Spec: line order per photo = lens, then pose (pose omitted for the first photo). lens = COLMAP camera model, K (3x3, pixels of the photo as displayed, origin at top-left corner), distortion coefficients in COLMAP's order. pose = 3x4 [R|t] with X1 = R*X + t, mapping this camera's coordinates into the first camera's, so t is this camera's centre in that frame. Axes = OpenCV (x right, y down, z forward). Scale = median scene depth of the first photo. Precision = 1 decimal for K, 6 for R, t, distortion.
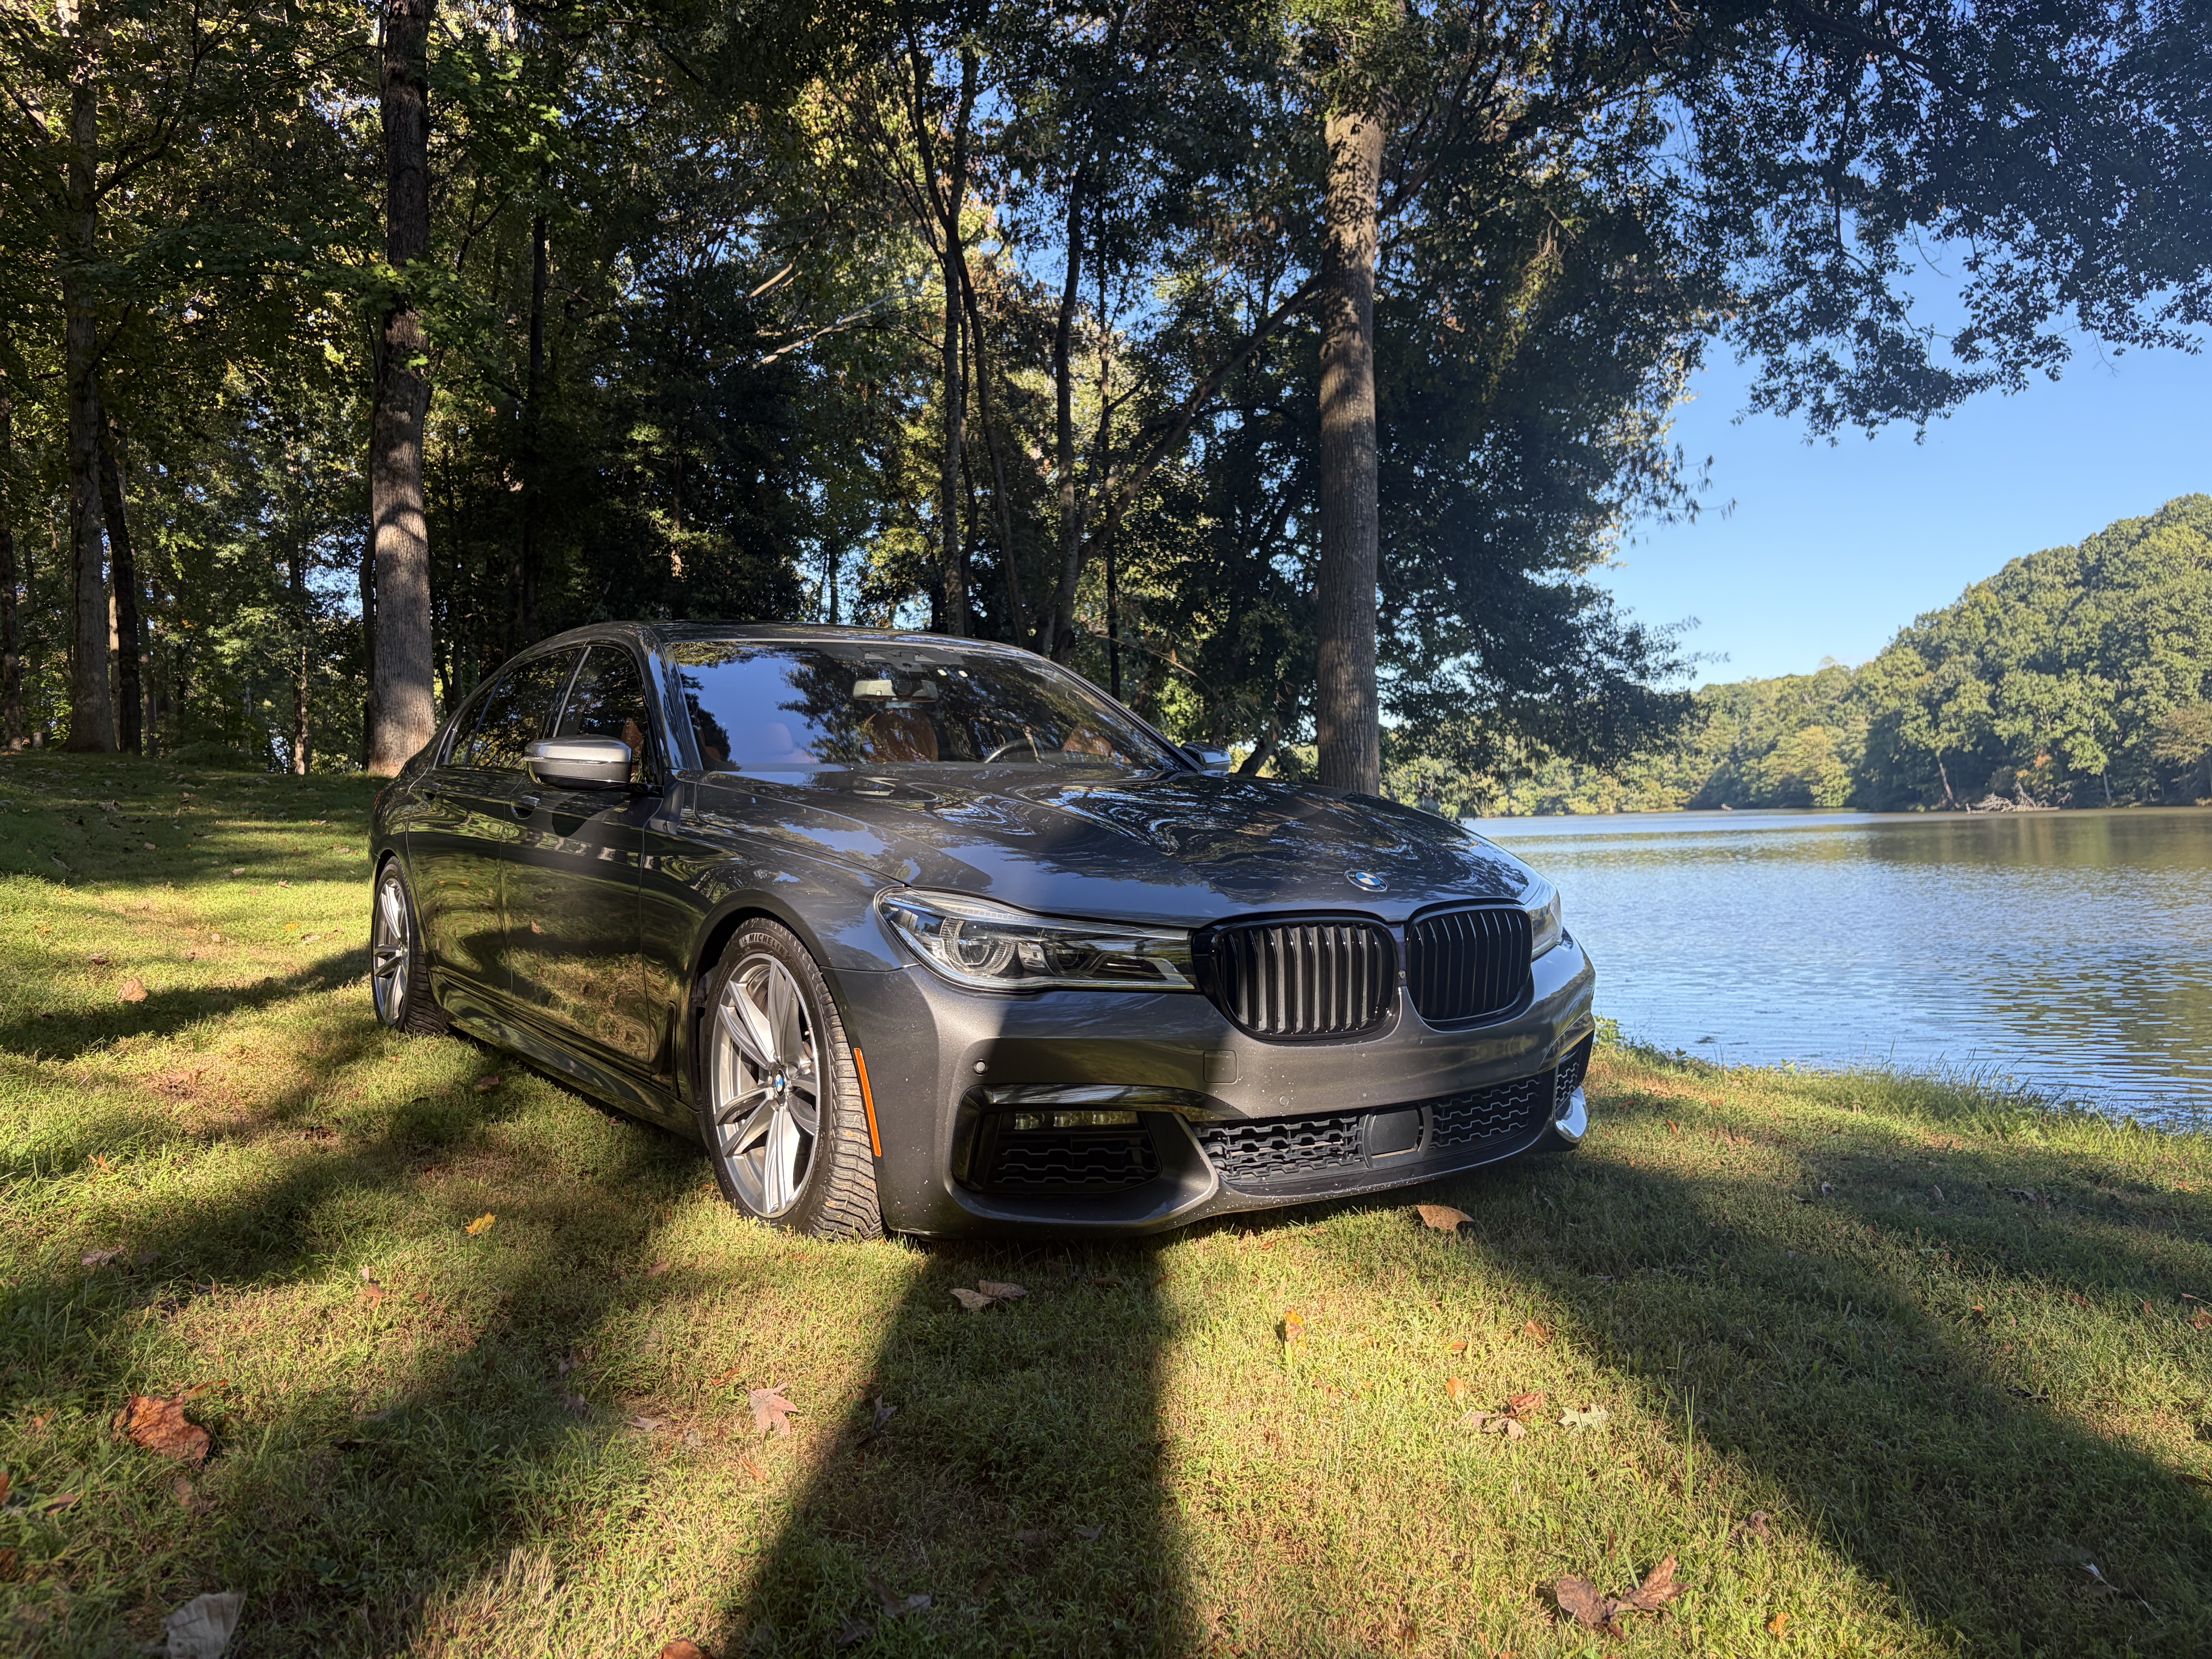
lens RADIAL K [[1663.2, 0, 1098.7], [0, 1663.2, 860.1], [0, 0, 1]] dist [-0.002757, 0.008195]
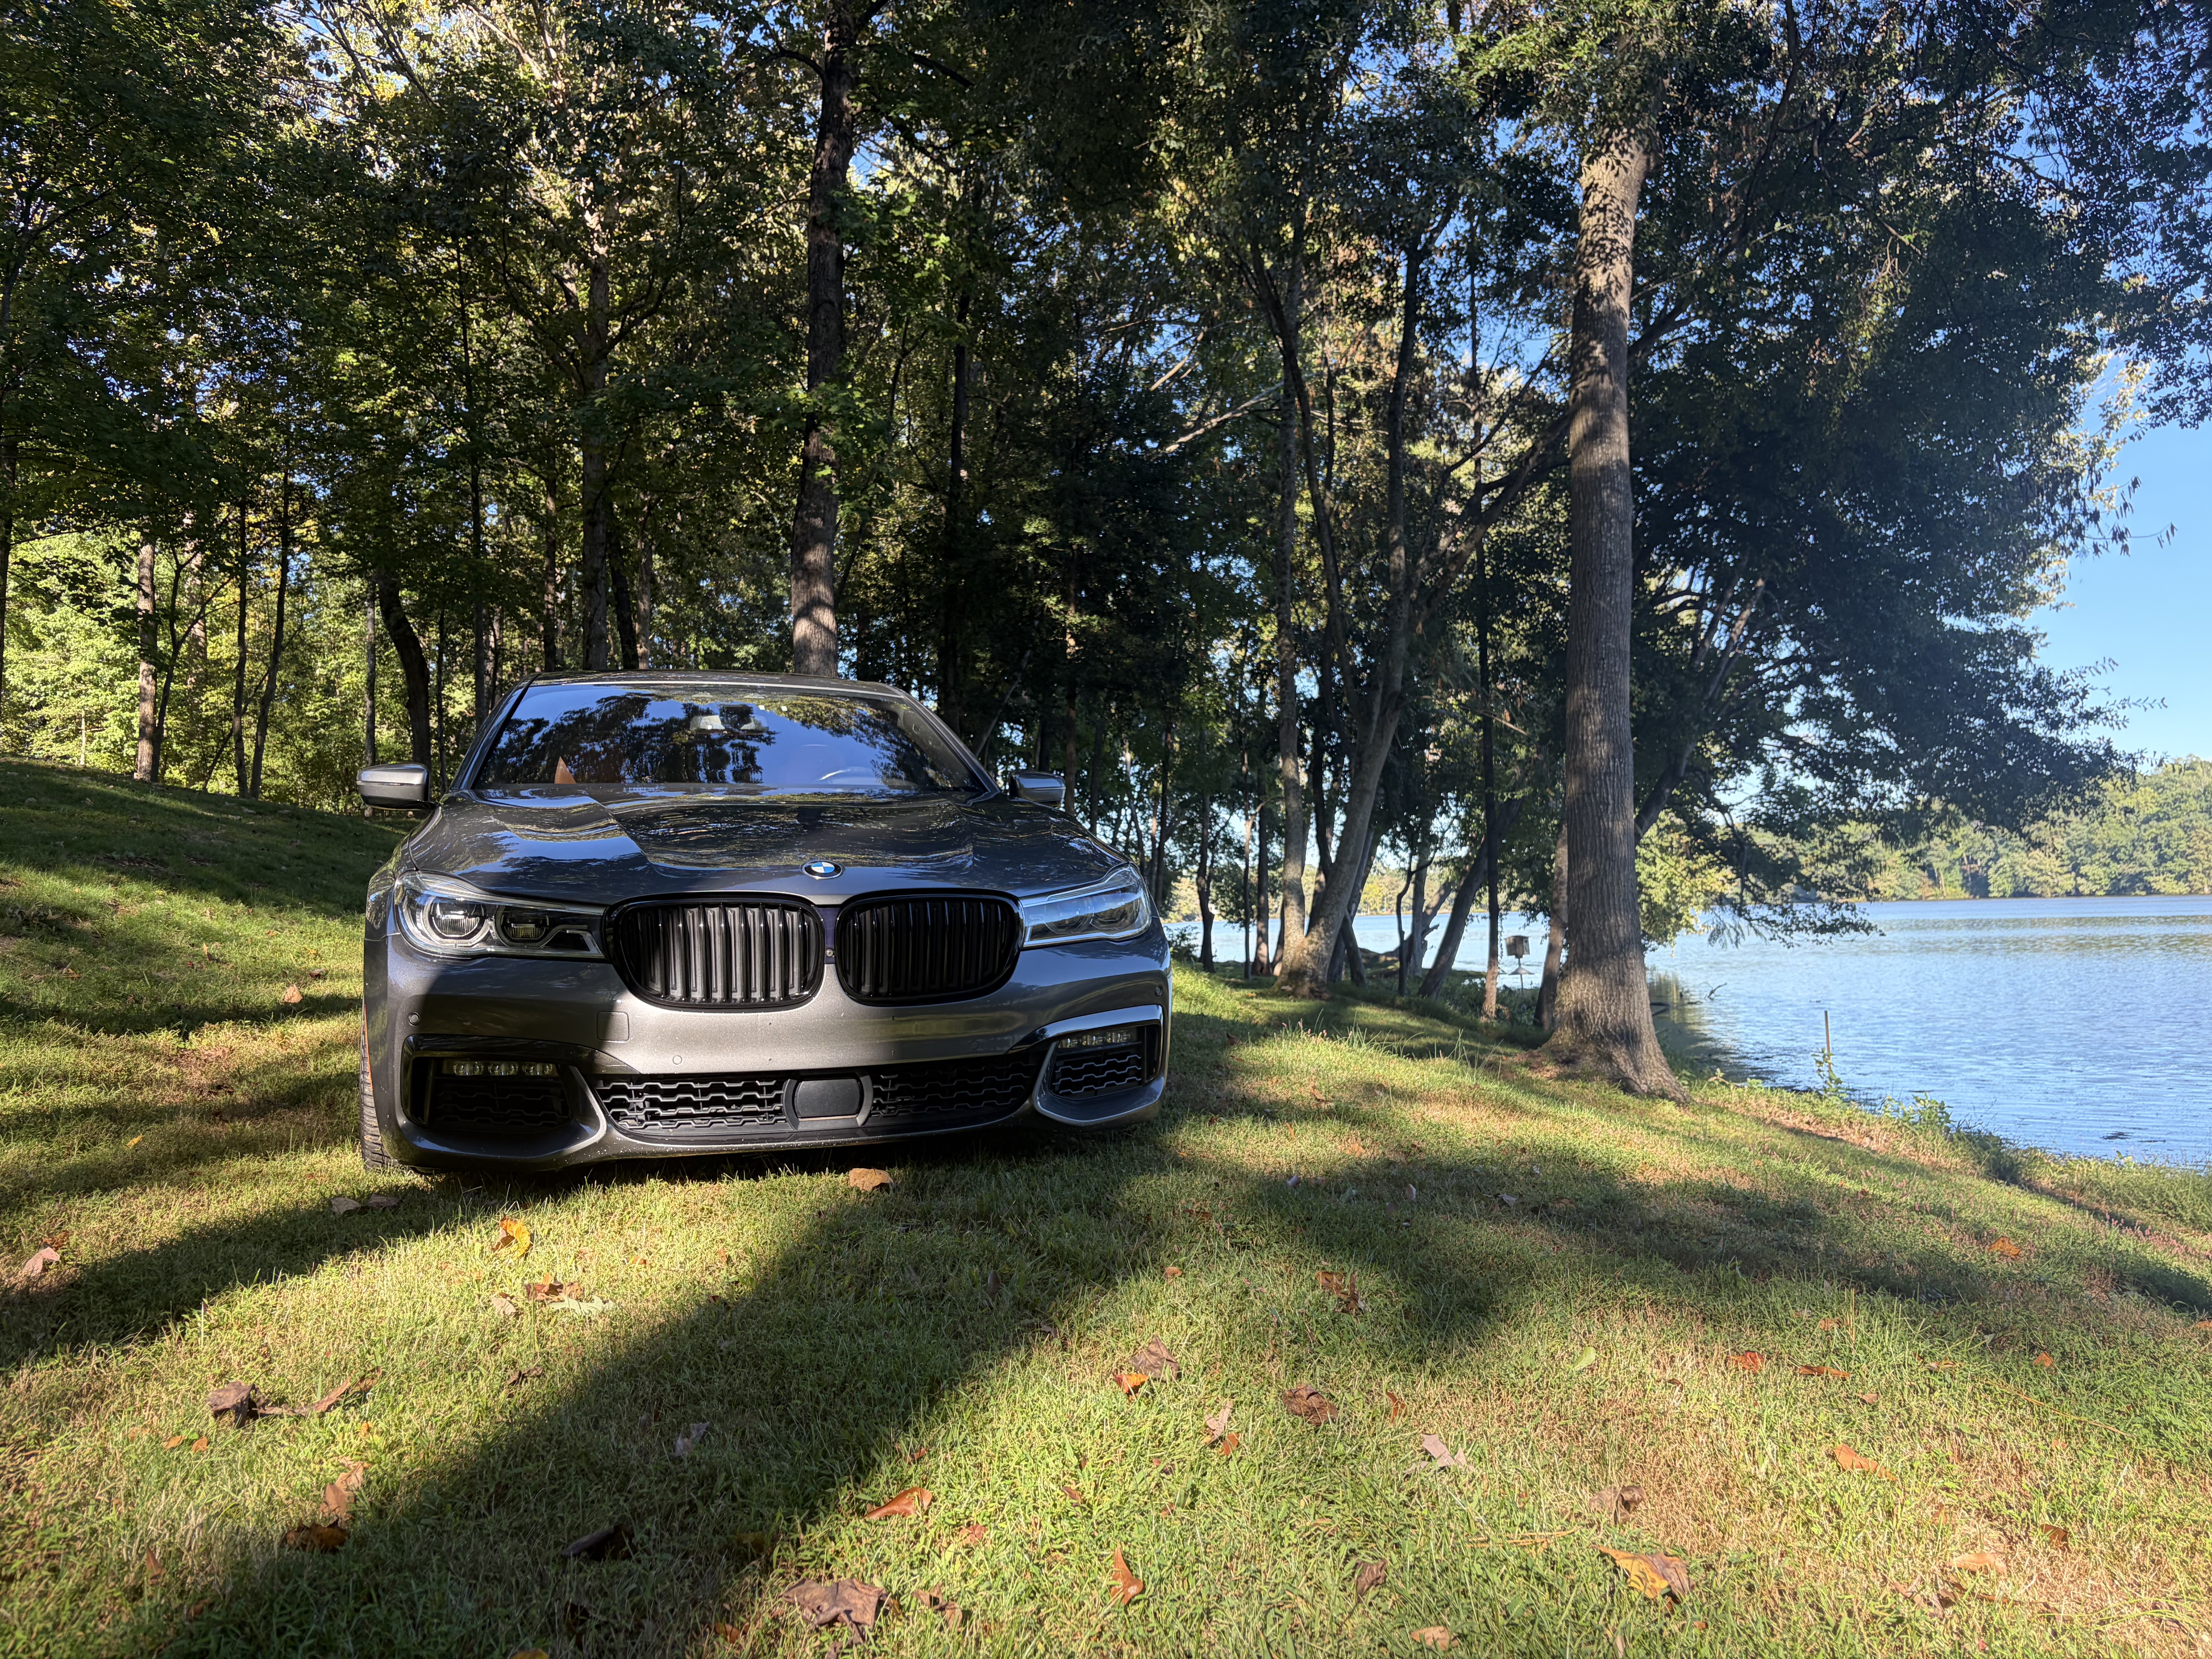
lens RADIAL K [[1667.0, 0, 1118.9], [0, 1667.0, 855.2], [0, 0, 1]] dist [0.045945, -0.067238]
pose [[0.958953, -0.002727, -0.283553, 0.090850], [-0.011527, 0.998752, -0.048589, 0.007239], [0.283332, 0.049863, 0.957725, -0.001814]]
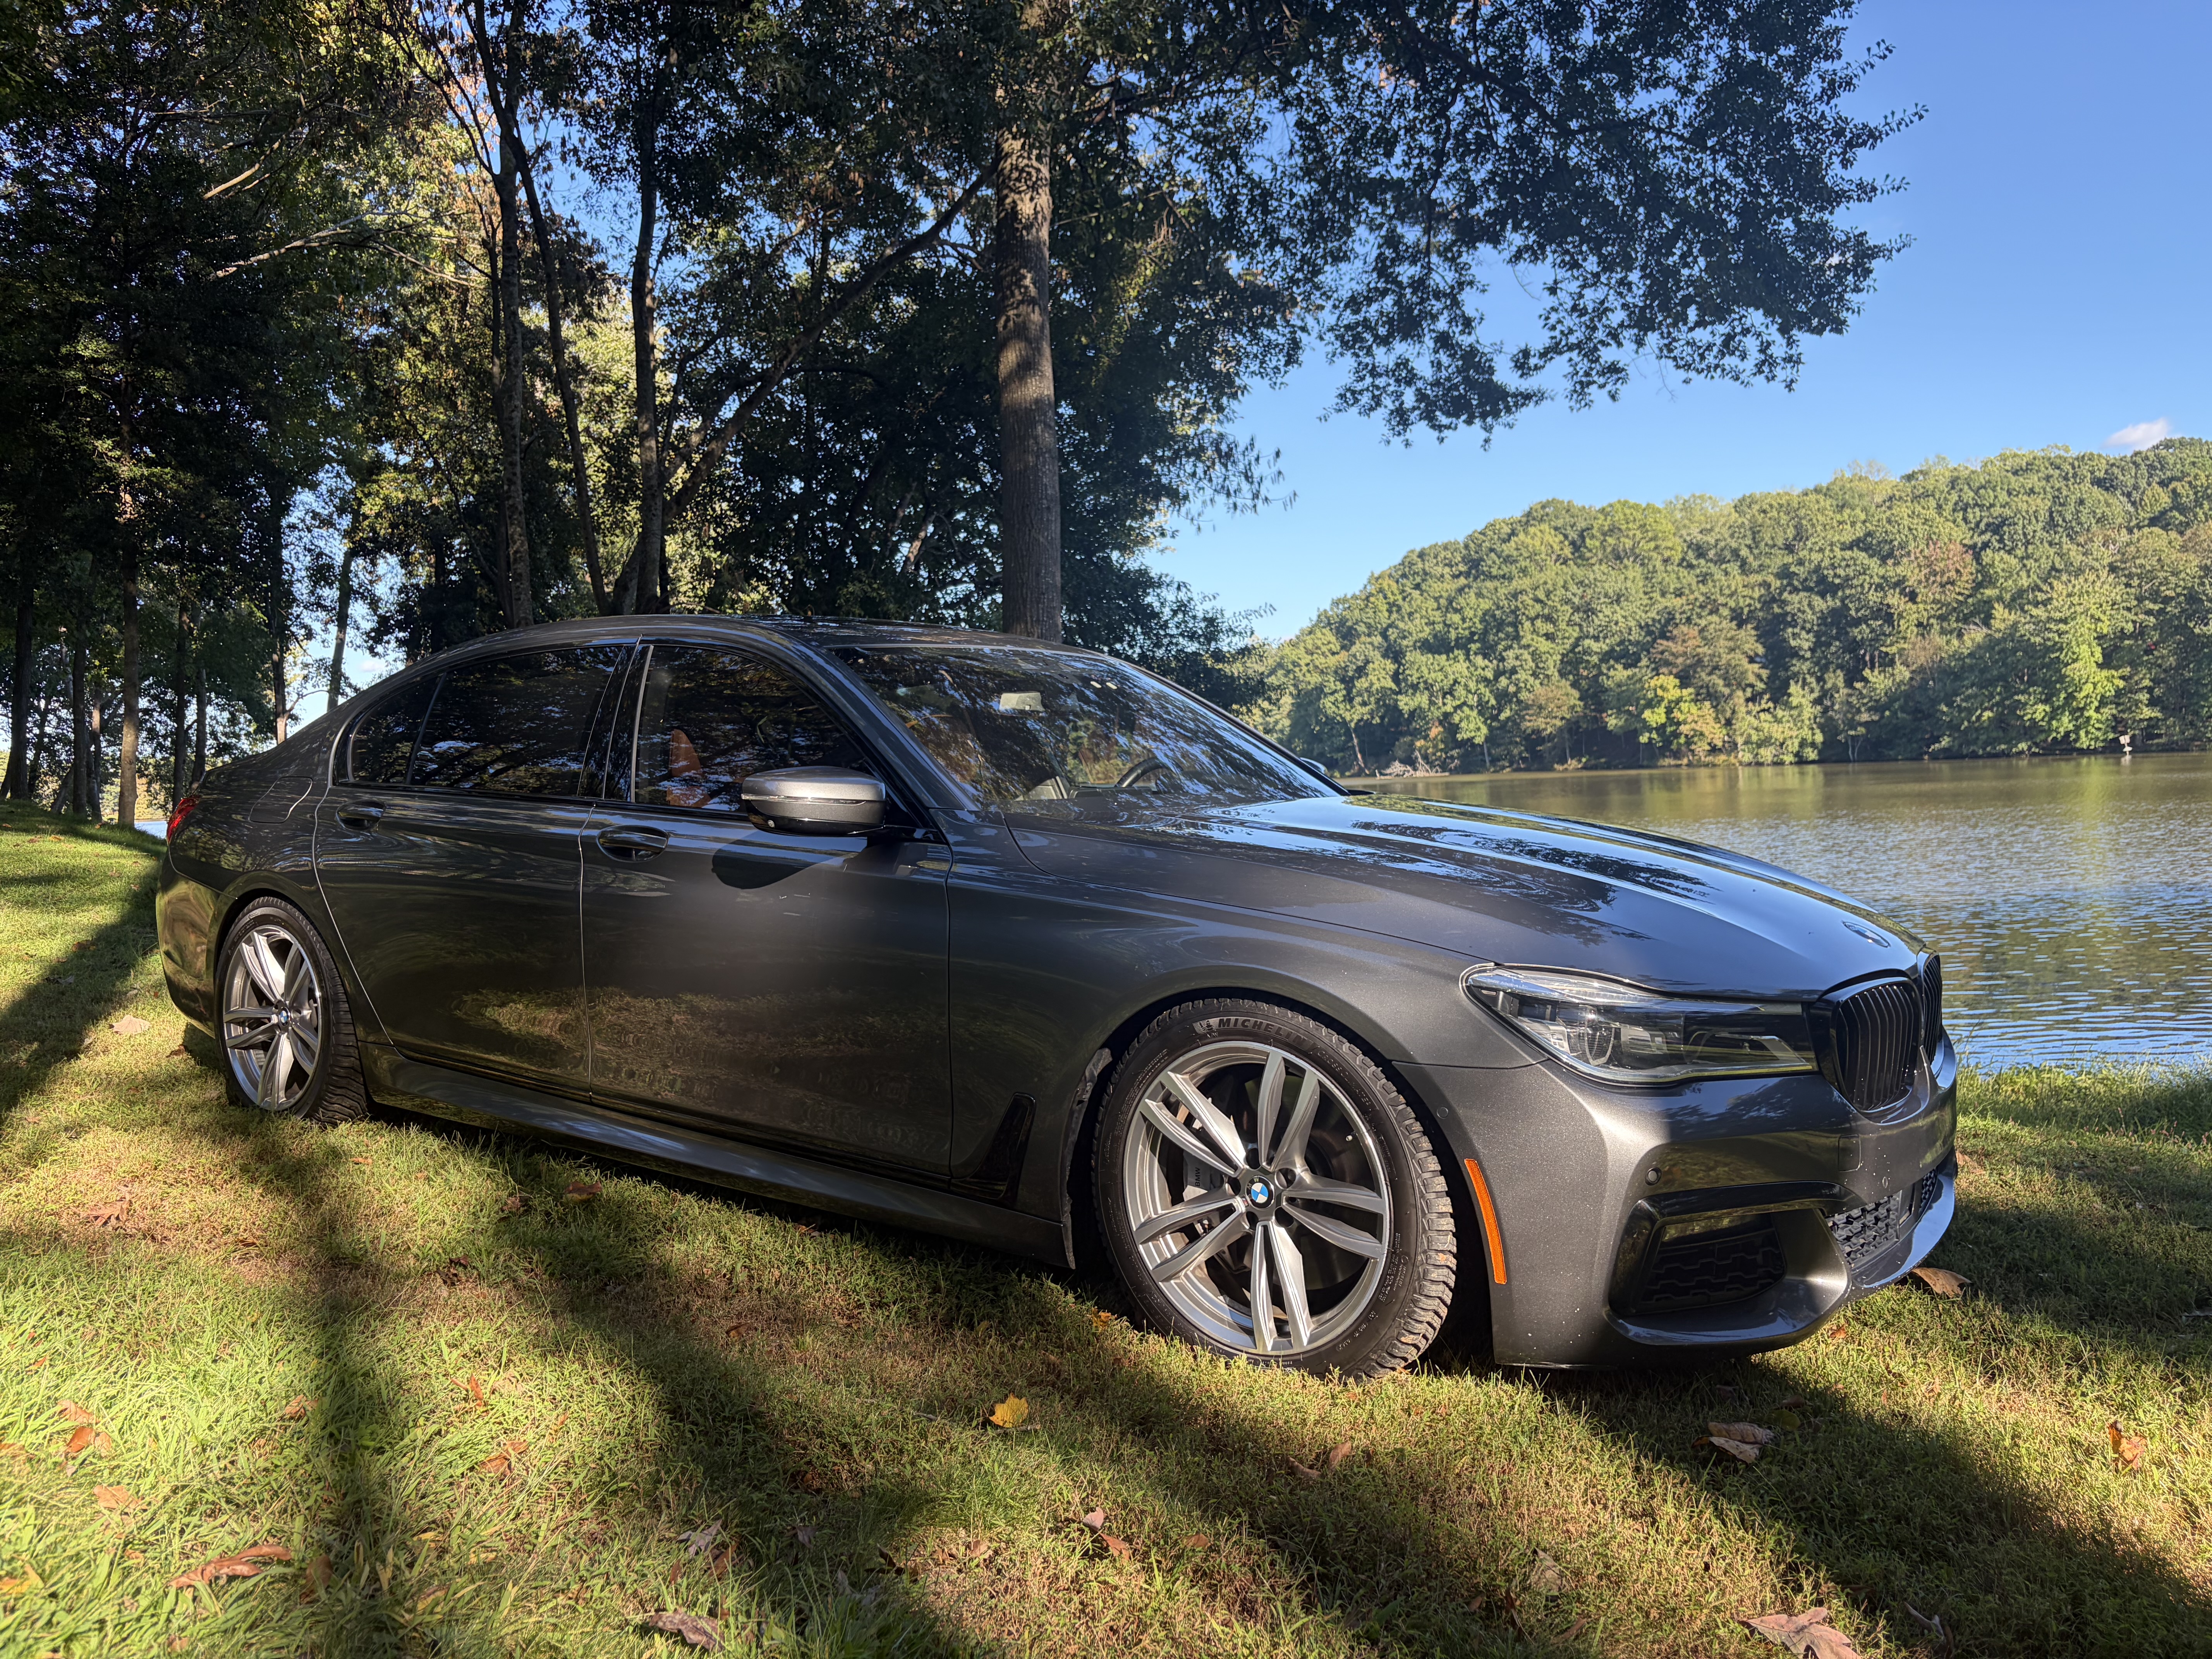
lens RADIAL K [[1667.0, 0, 1118.9], [0, 1667.0, 855.2], [0, 0, 1]] dist [0.045945, -0.067238]
pose [[0.944116, -0.023466, 0.328778, -0.074446], [0.018501, 0.999663, 0.018221, -0.006343], [-0.329095, -0.011120, 0.944231, 0.027707]]
